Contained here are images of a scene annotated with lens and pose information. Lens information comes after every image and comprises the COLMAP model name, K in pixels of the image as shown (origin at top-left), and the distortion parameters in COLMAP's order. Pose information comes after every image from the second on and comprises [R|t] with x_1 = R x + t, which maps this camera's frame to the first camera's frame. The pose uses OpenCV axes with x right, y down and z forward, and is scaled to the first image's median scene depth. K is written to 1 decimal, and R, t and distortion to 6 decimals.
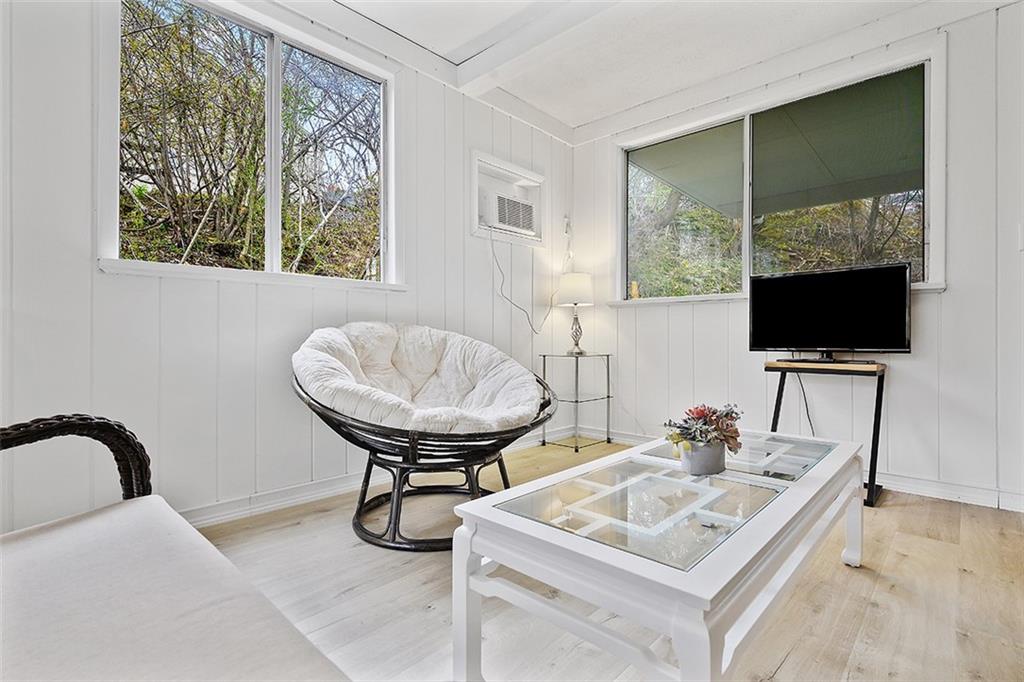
lens RADIAL K [[491.5, 0, 512.4], [0, 491.5, 338.6], [0, 0, 1]] dist [0.003016, 0.000260]
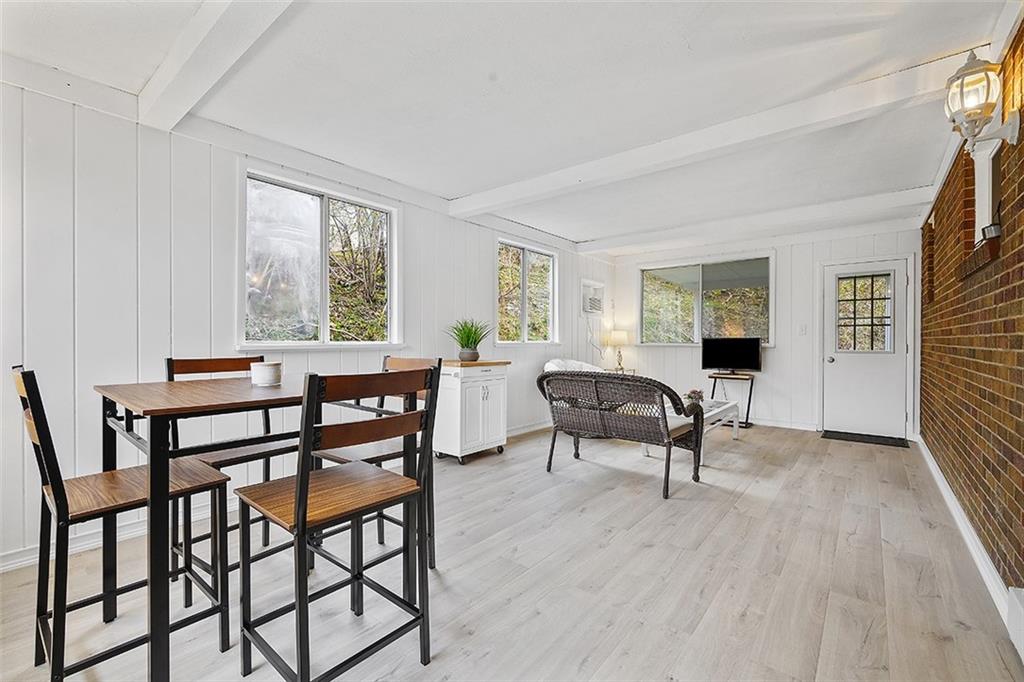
lens RADIAL K [[441.6, 0, 510.9], [0, 441.6, 342.5], [0, 0, 1]] dist [-0.001429, -0.000043]
pose [[0.997851, -0.000221, 0.065522, -0.599914], [0.000167, 1.000000, 0.000834, -0.109655], [-0.065522, -0.000822, 0.997851, -1.107515]]
